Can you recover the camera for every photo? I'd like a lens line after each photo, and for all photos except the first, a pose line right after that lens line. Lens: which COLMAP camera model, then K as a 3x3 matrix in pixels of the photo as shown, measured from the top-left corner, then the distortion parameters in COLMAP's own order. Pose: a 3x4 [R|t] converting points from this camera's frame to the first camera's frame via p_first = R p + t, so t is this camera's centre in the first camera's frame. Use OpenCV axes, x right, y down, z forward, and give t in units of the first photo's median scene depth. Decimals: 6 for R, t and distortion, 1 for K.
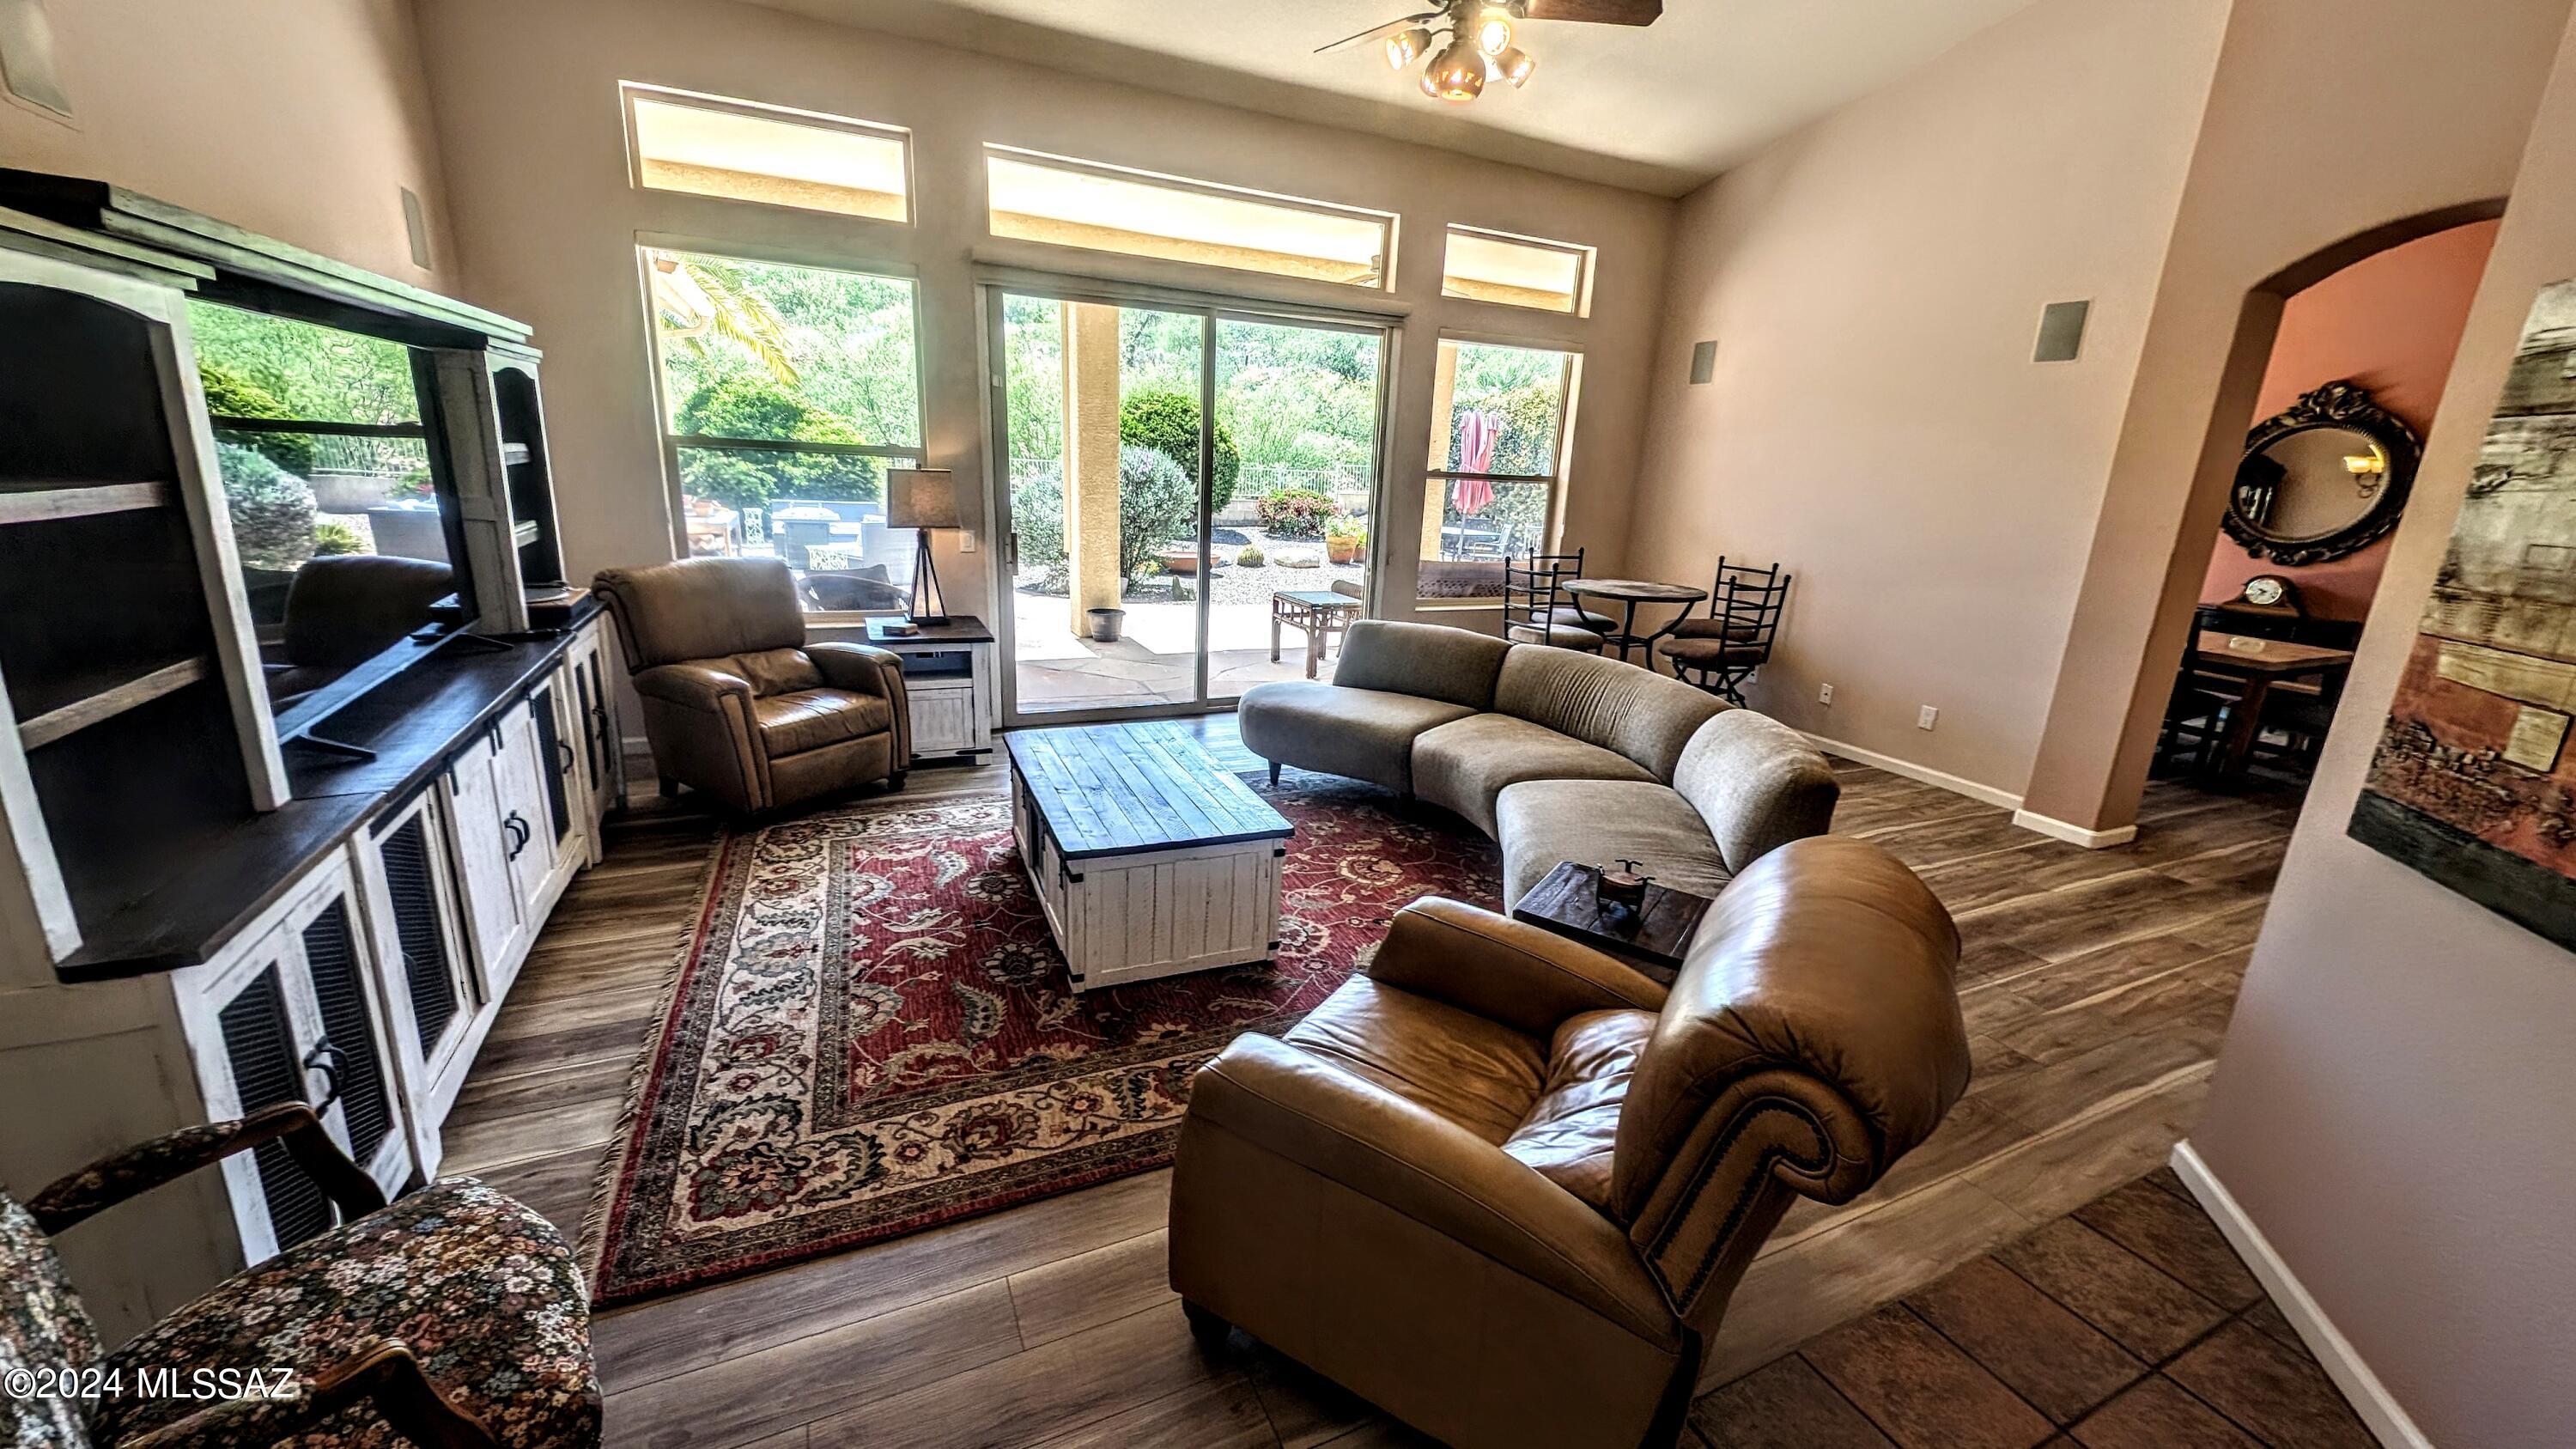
lens RADIAL K [[973.3, 0, 1301.4], [0, 973.3, 724.0], [0, 0, 1]] dist [0.004273, -0.001848]
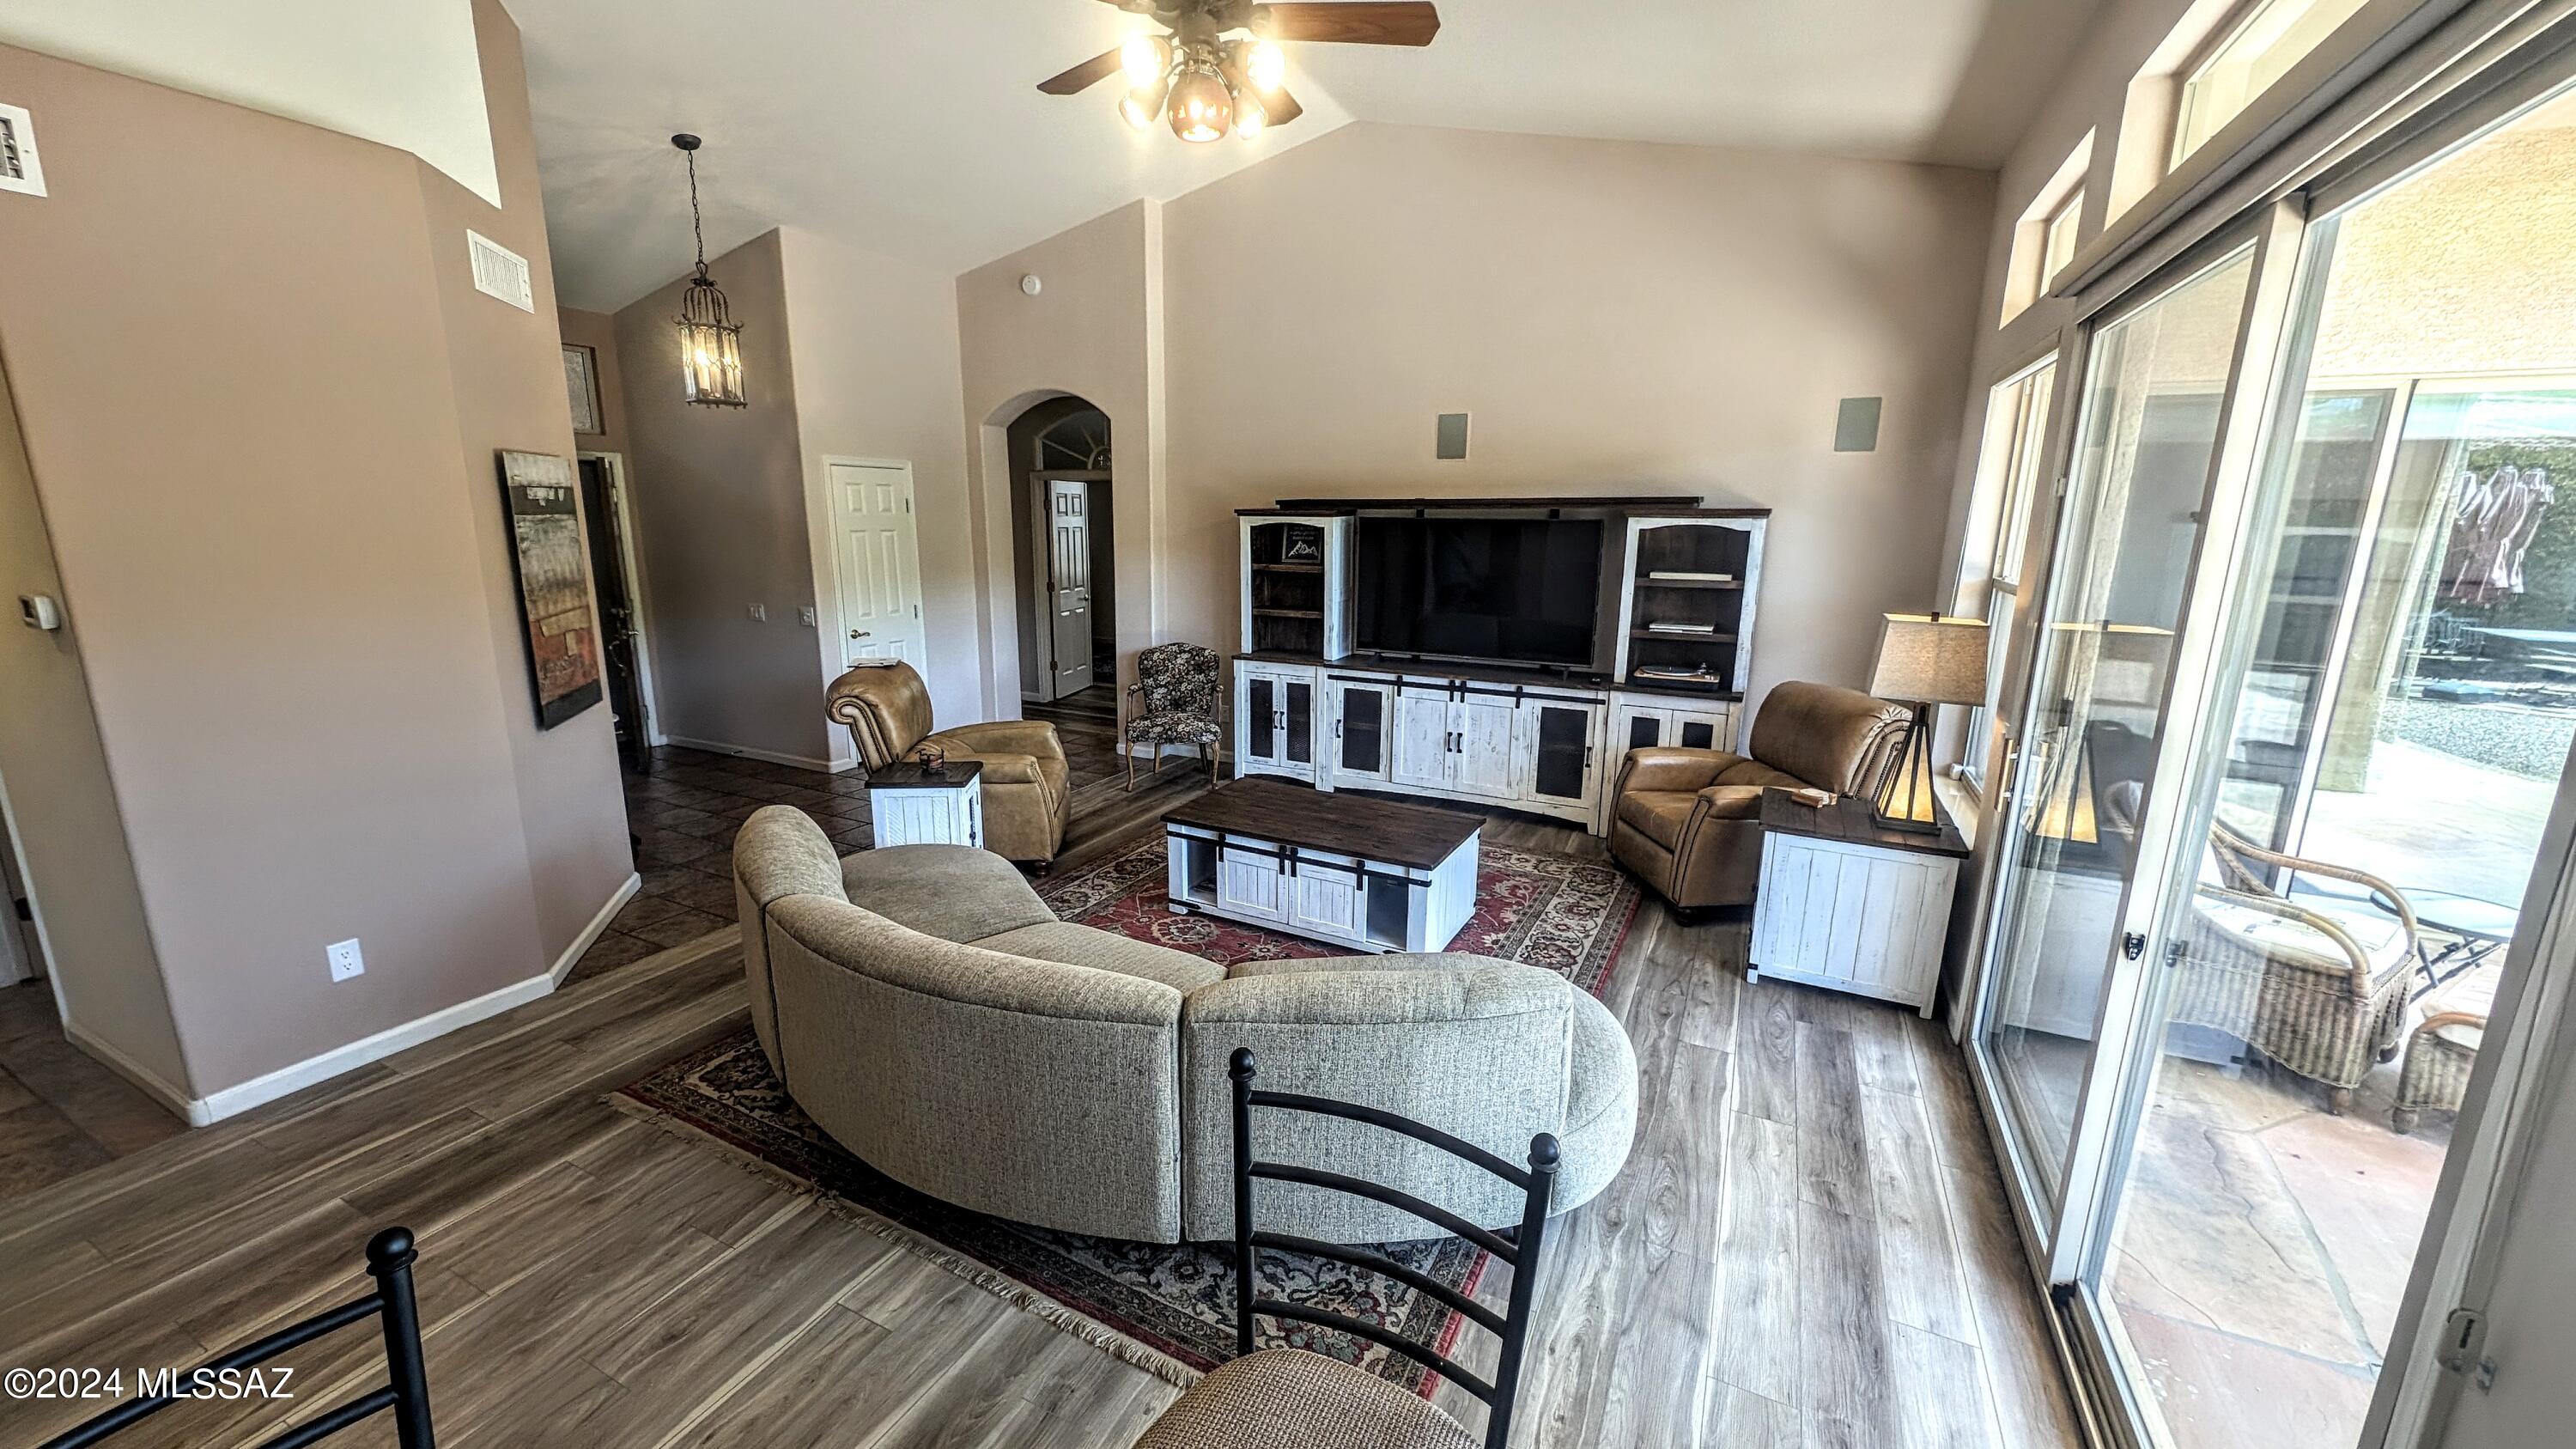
lens RADIAL K [[973.3, 0, 1290.8], [0, 973.3, 724.6], [0, 0, 1]] dist [0.004273, -0.001848]
pose [[-0.786609, 0.083763, -0.611743, 0.574026], [-0.205239, 0.898950, 0.386995, -0.498486], [0.582342, 0.429967, -0.689932, 1.669311]]
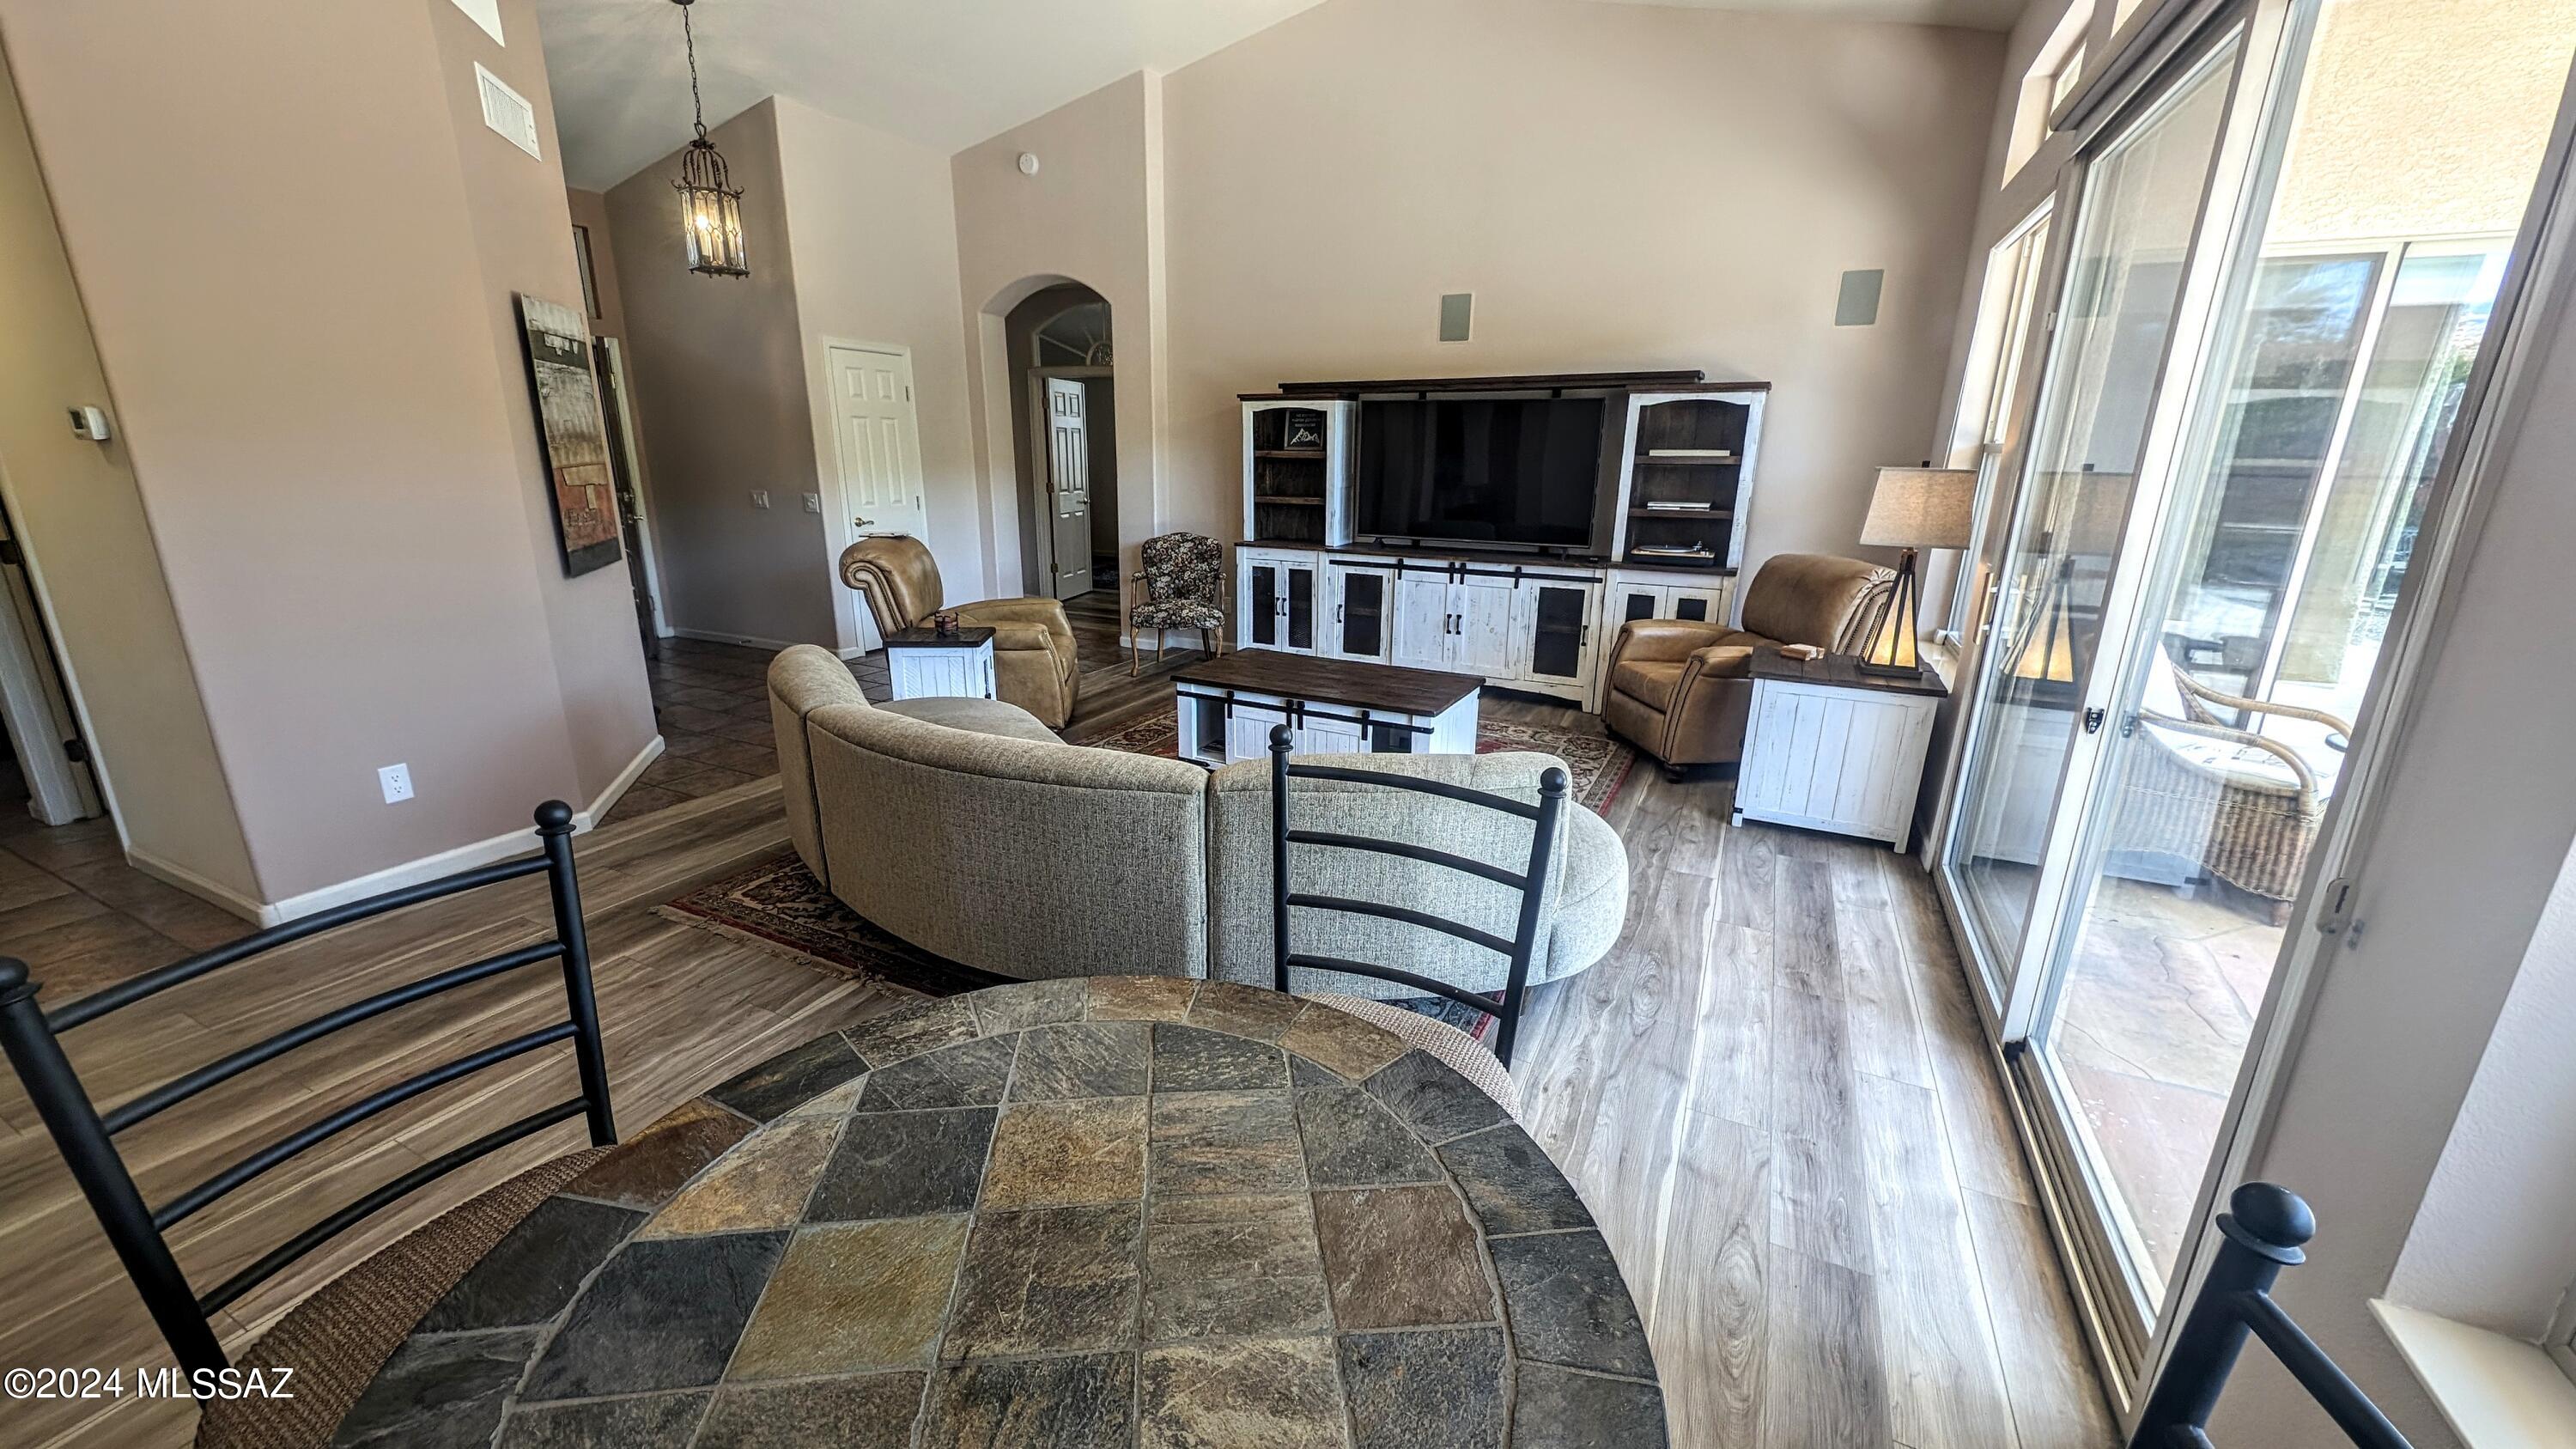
lens RADIAL K [[973.3, 0, 1290.7], [0, 973.3, 726.2], [0, 0, 1]] dist [0.004273, -0.001848]
pose [[-0.782038, 0.122040, -0.611165, 0.619570], [-0.209363, 0.872208, 0.442064, -0.424246], [0.587012, 0.473666, -0.656549, 1.727804]]
